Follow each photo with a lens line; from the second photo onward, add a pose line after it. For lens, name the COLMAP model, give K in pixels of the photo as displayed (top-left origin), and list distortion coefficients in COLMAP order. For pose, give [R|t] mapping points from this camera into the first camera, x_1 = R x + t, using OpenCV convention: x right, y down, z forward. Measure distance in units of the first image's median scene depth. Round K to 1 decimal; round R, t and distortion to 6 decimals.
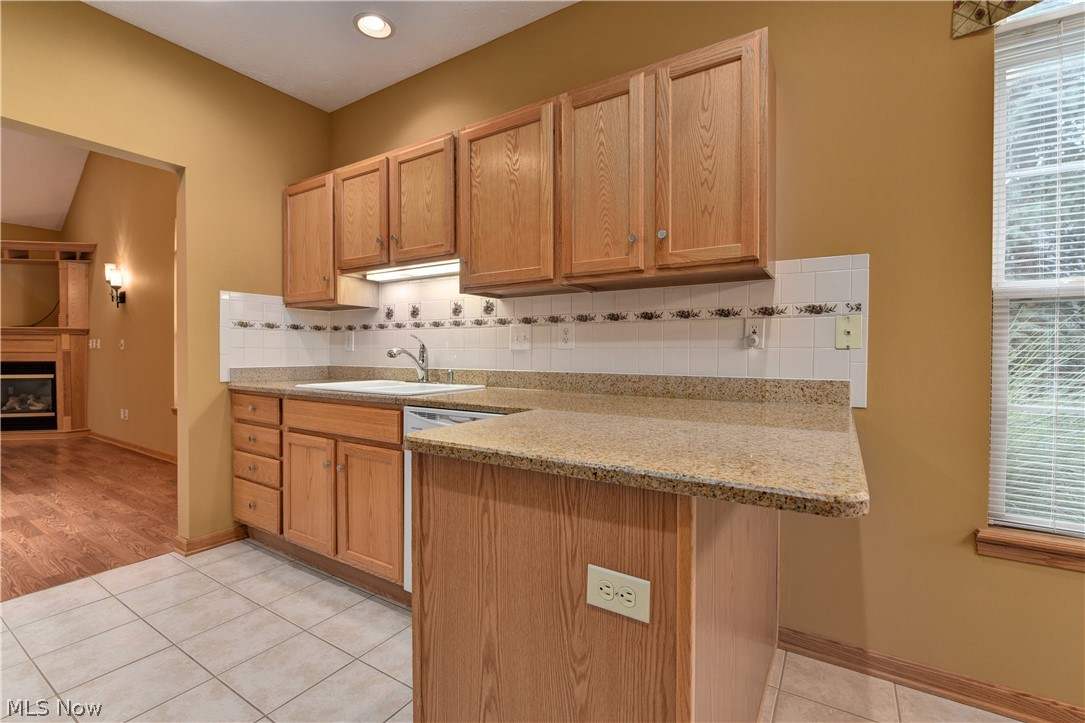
lens RADIAL K [[469.1, 0, 538.1], [0, 469.1, 361.2], [0, 0, 1]] dist [-0.003930, -0.004682]
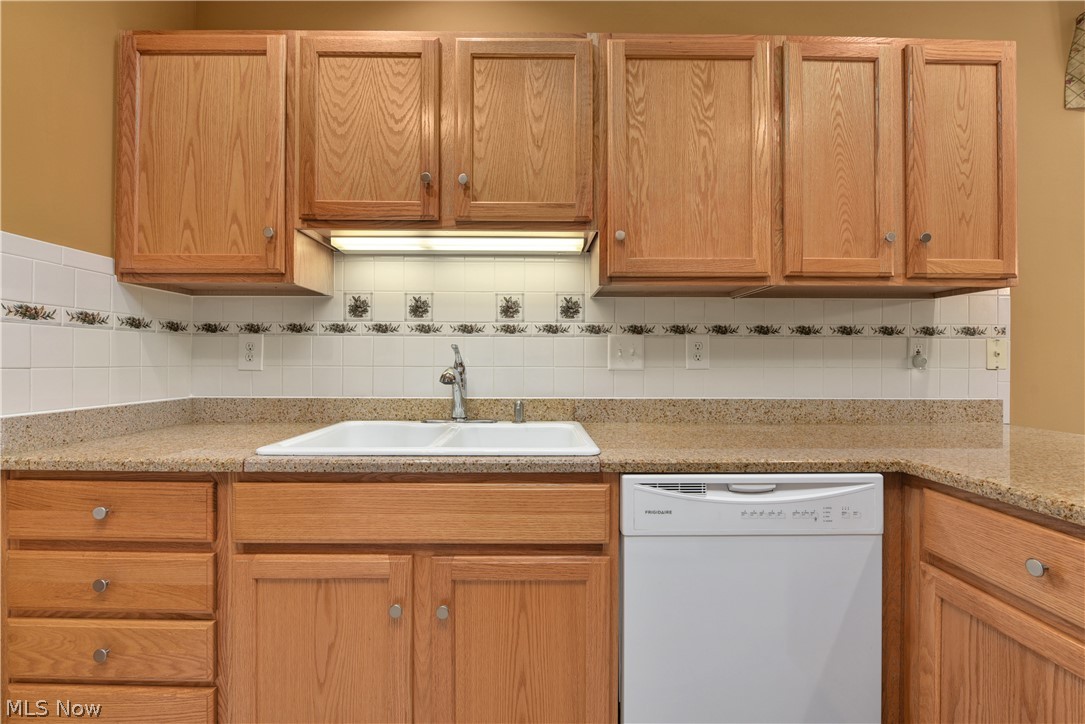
lens RADIAL K [[469.1, 0, 538.1], [0, 469.1, 361.7], [0, 0, 1]] dist [-0.003930, -0.004682]
pose [[0.840498, -0.001624, 0.541813, -0.546604], [0.010162, 0.999867, -0.012767, -0.028250], [-0.541720, 0.016236, 0.840402, 0.464408]]
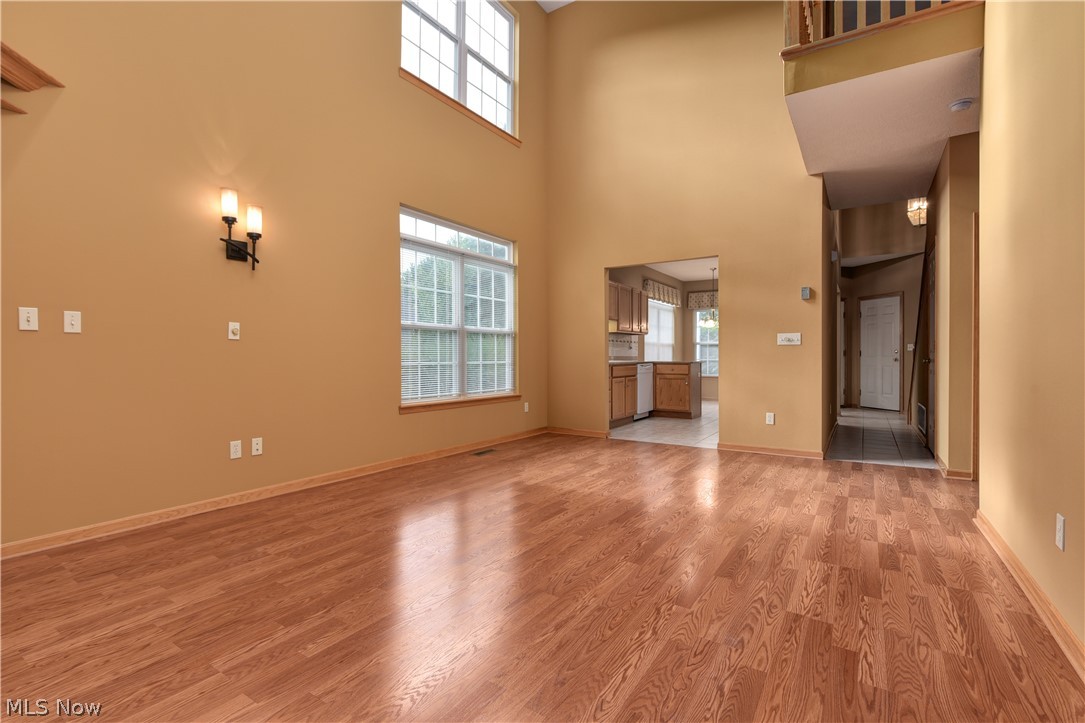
lens RADIAL K [[488.6, 0, 537.1], [0, 488.6, 362.3], [0, 0, 1]] dist [0.000843, -0.004429]
pose [[0.025087, -0.015305, 0.999568, -3.373950], [0.020293, 0.999685, 0.014797, 0.006786], [-0.999479, 0.019913, 0.025389, 1.372478]]
